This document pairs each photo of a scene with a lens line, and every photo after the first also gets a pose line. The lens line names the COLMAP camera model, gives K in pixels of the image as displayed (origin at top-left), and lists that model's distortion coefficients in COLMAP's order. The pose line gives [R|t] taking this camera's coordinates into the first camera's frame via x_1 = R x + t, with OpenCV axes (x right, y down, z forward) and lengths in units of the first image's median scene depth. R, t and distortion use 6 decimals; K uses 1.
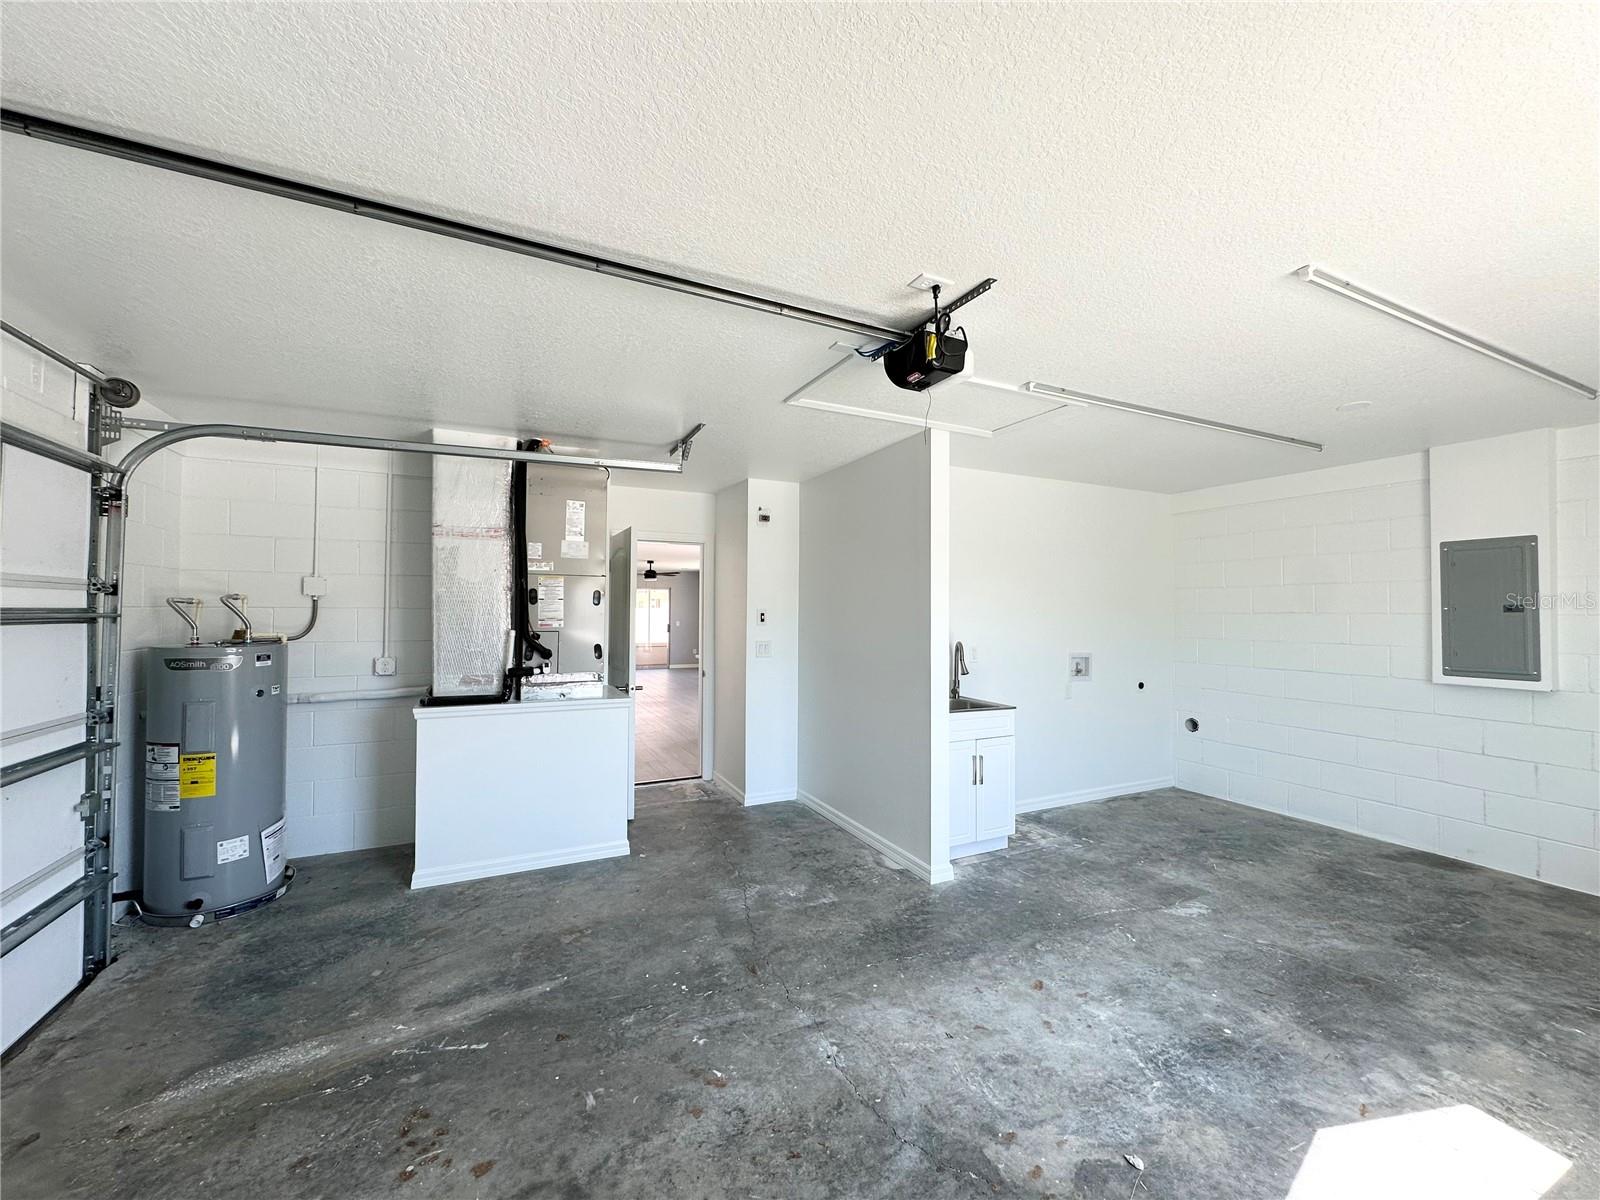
lens RADIAL K [[570.1, 0, 799.5], [0, 570.1, 611.4], [0, 0, 1]] dist [-0.001418, 0.000198]
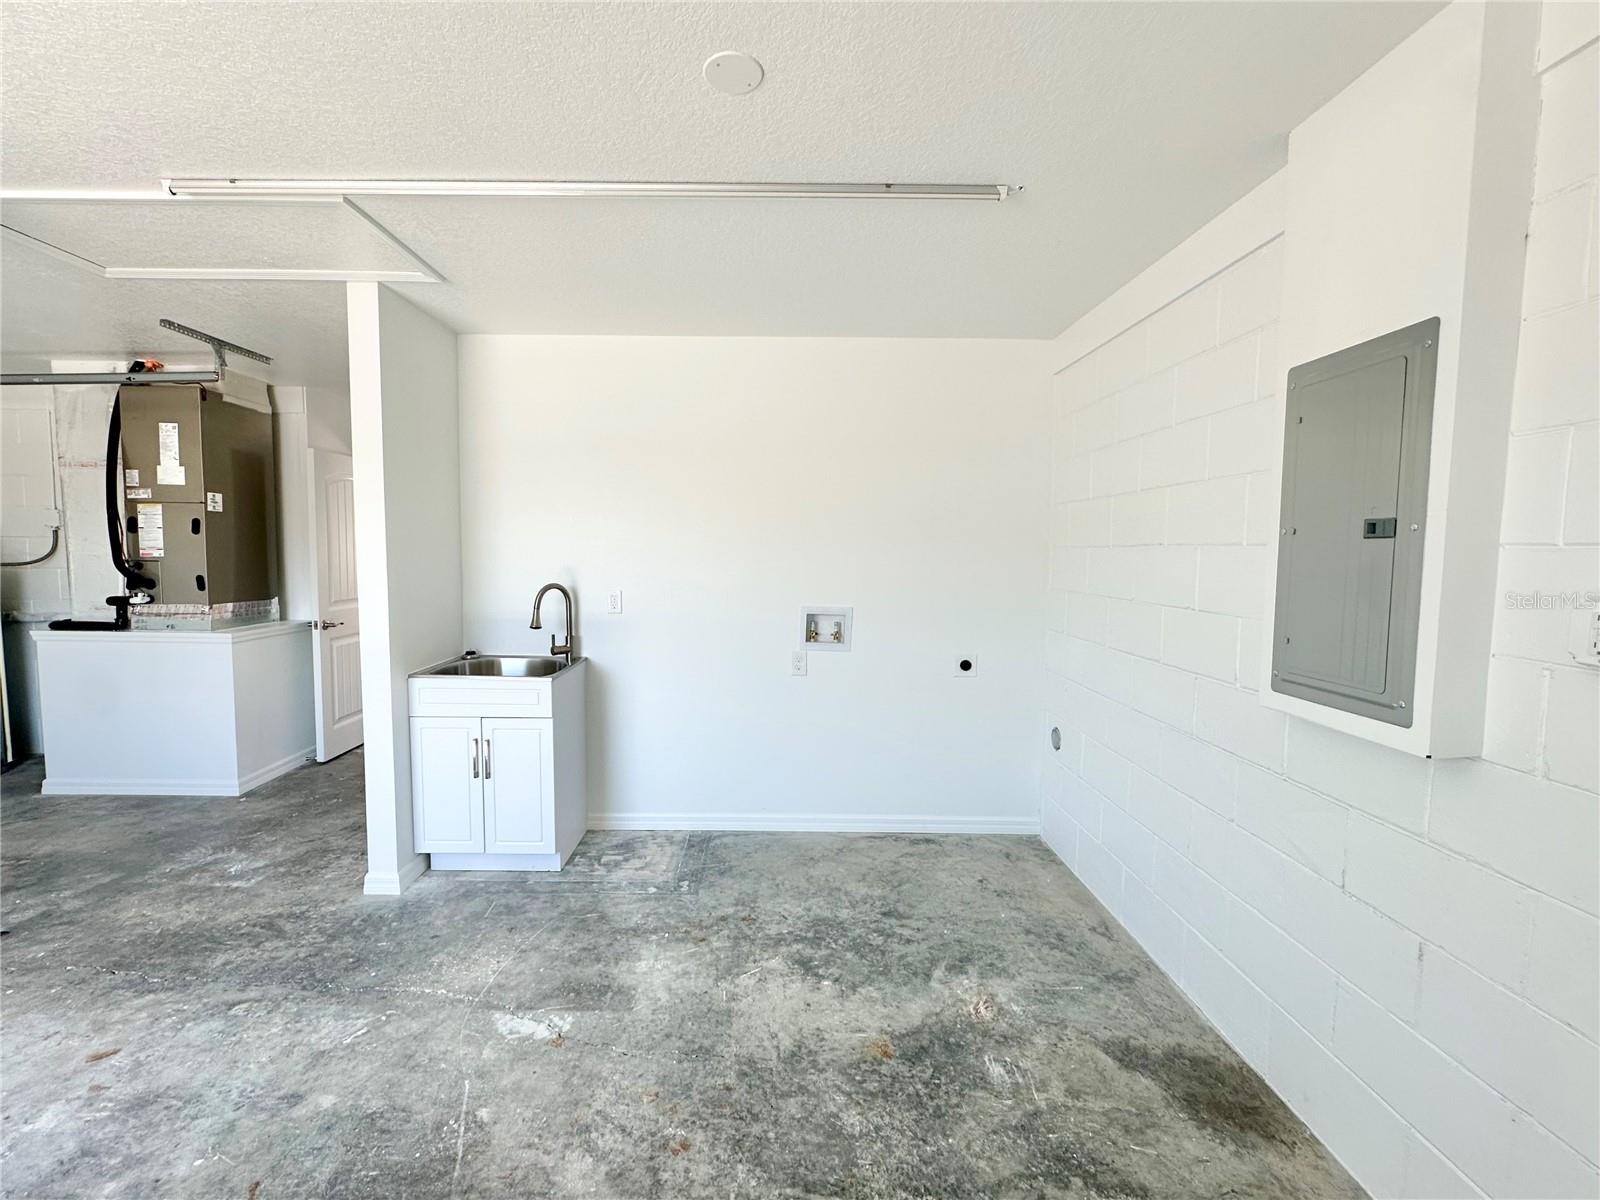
lens RADIAL K [[639.9, 0, 800.0], [0, 639.9, 600.0], [0, 0, 1]] dist [-0.002027, 0.000405]
pose [[0.916405, 0.036225, -0.398609, 1.043971], [-0.005935, 0.997016, 0.076963, 0.011884], [0.400208, -0.068164, 0.913886, 0.448831]]
